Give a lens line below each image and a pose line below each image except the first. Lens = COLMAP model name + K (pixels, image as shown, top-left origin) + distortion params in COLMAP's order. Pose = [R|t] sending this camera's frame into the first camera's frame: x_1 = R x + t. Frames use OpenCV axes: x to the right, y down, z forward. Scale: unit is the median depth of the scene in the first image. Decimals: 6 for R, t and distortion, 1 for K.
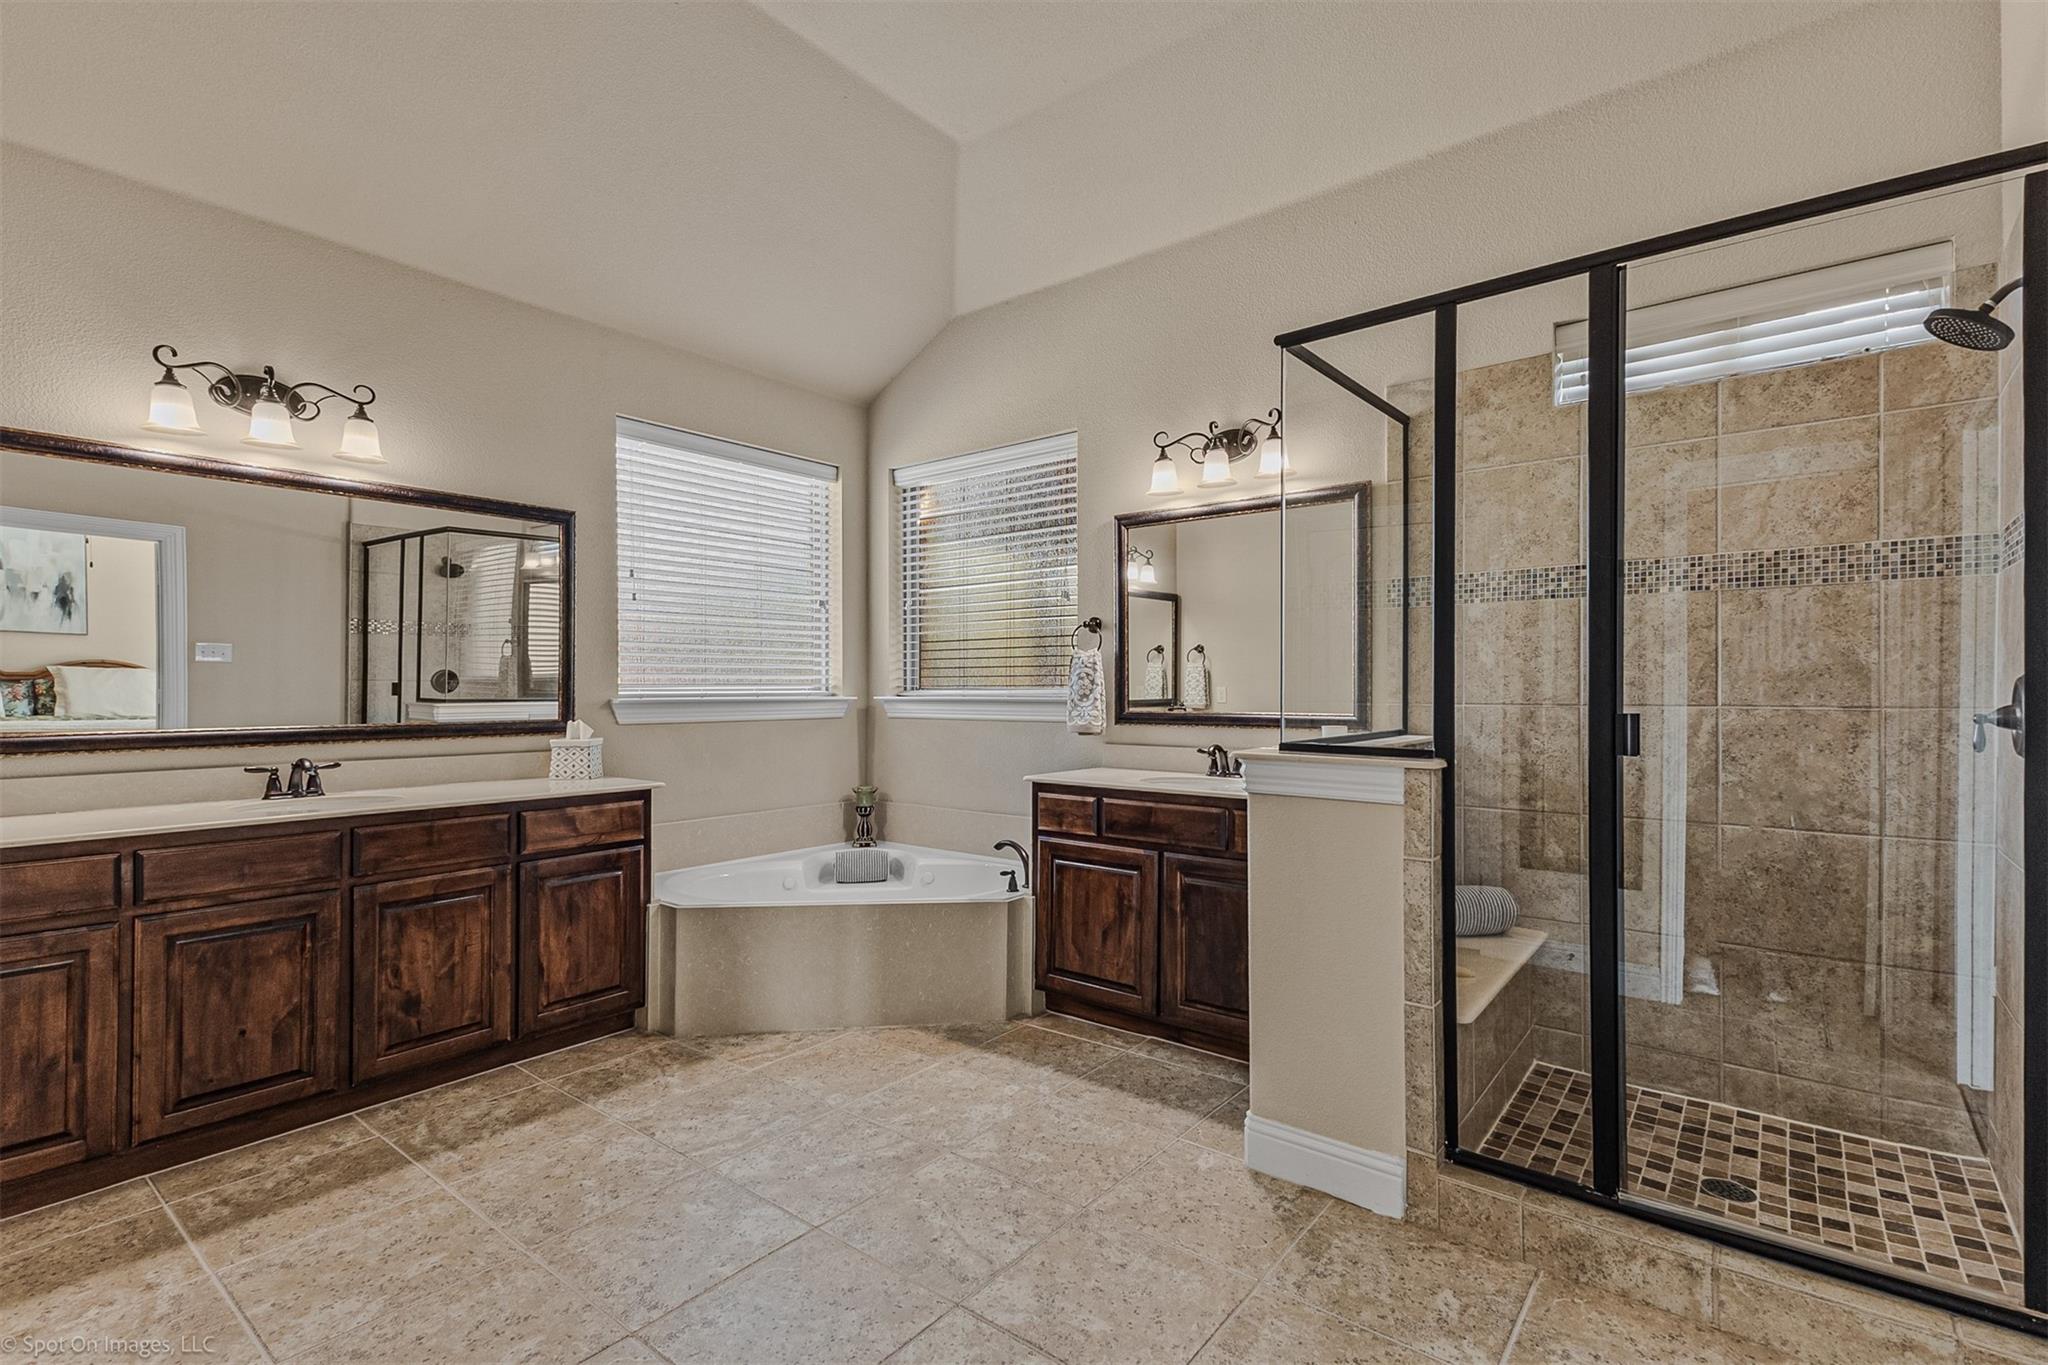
lens RADIAL K [[951.6, 0, 1039.8], [0, 951.6, 684.7], [0, 0, 1]] dist [0.021746, -0.000424]
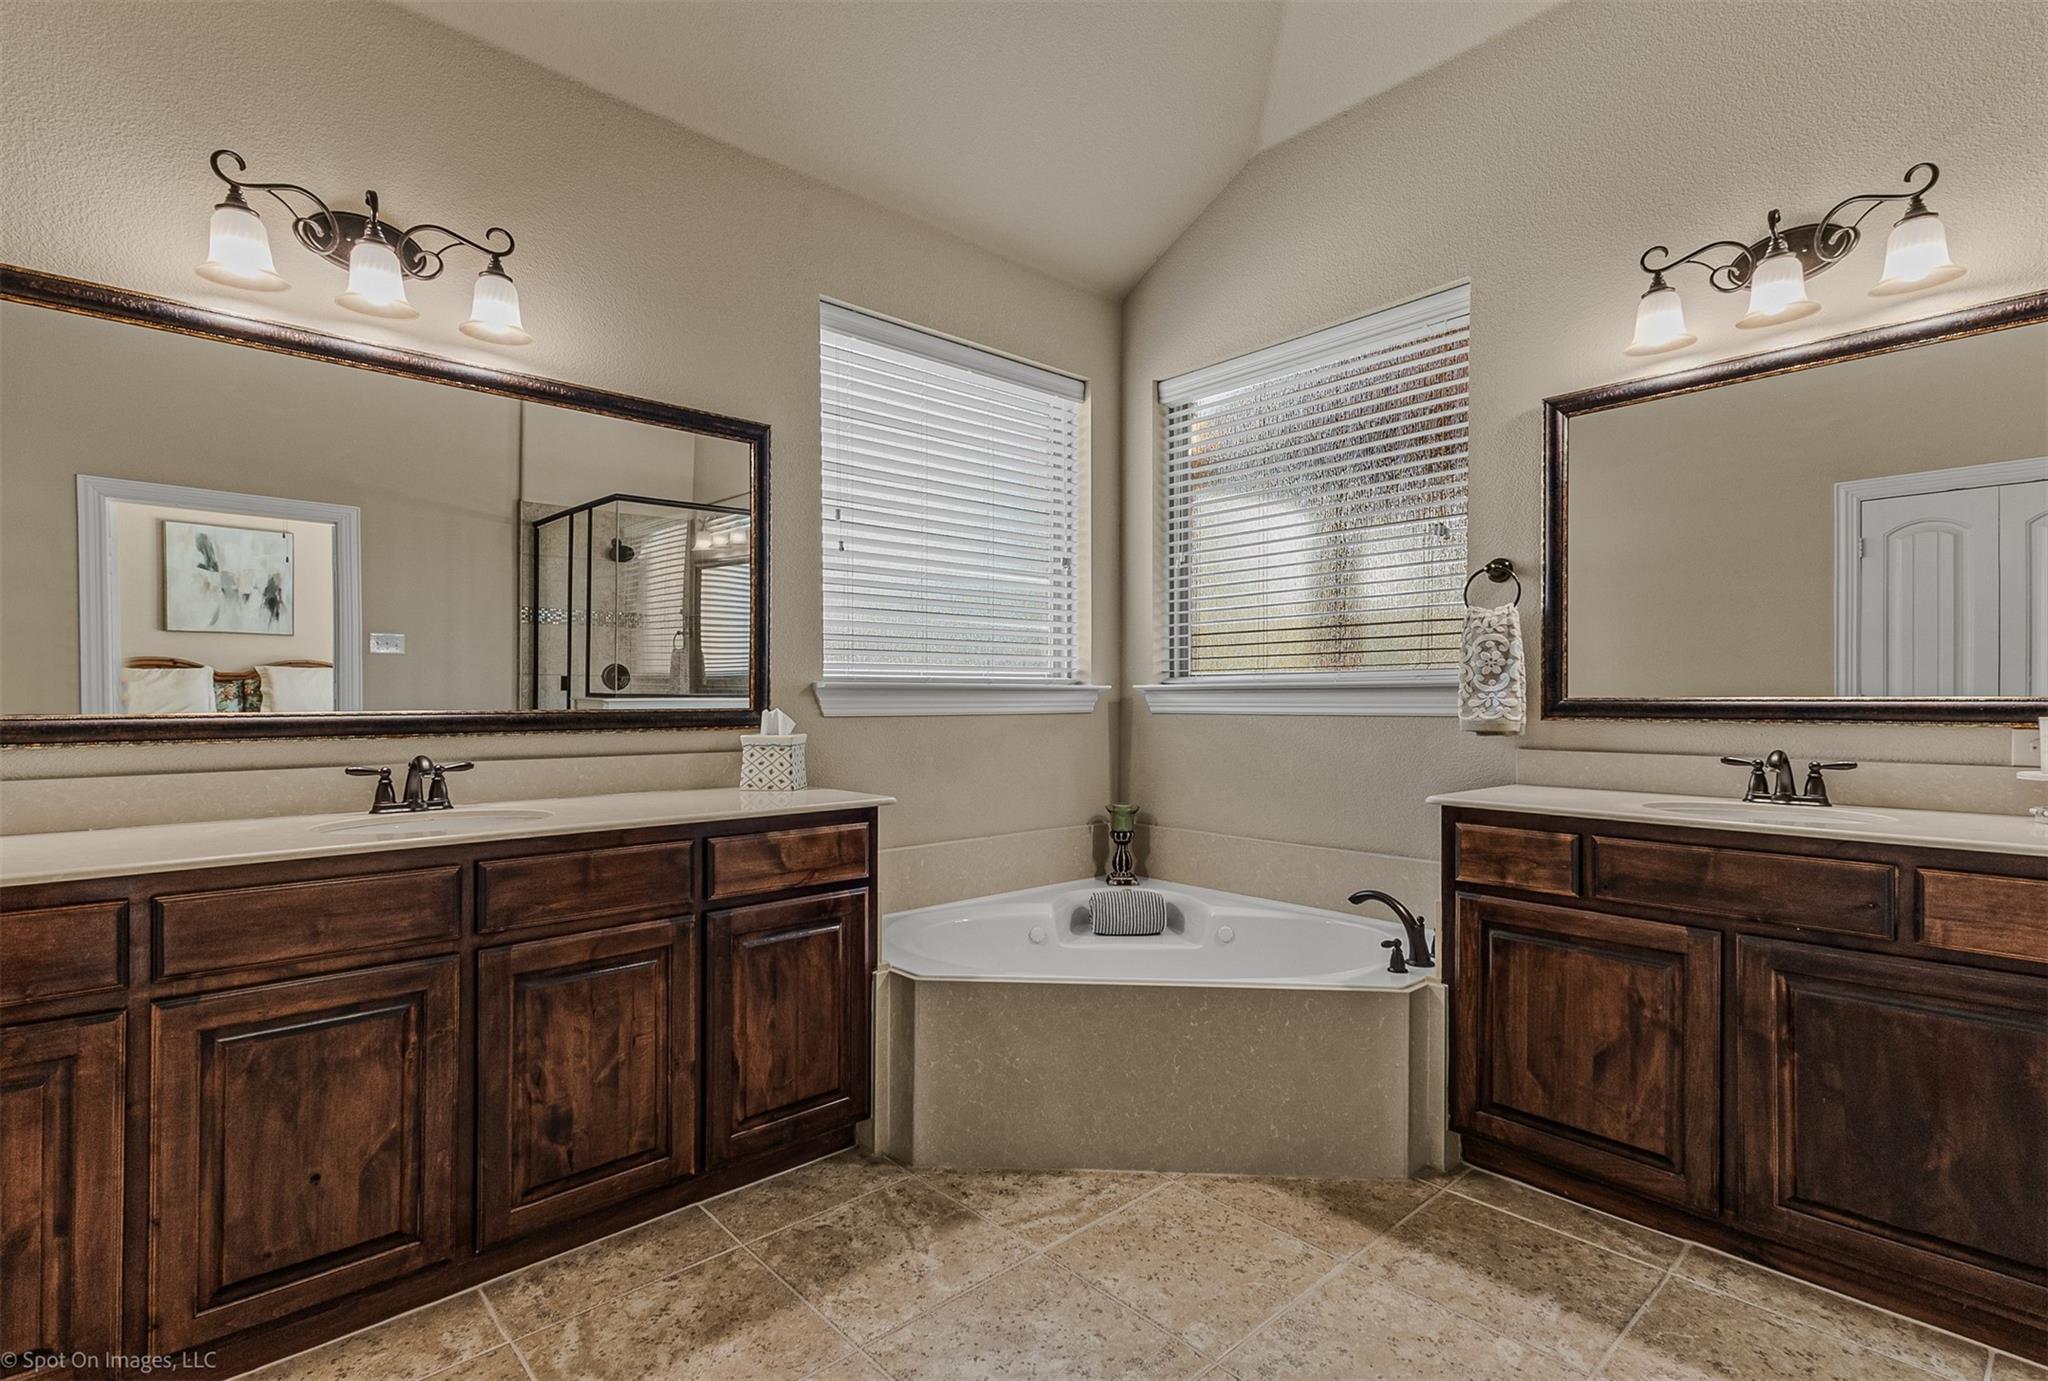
lens RADIAL K [[970.9, 0, 1022.6], [0, 970.9, 698.1], [0, 0, 1]] dist [0.021778, 0.006576]
pose [[0.986585, -0.000436, -0.163250, -0.190877], [0.000984, 0.999994, 0.003275, 0.028802], [0.163247, -0.003392, 0.986579, 0.325091]]
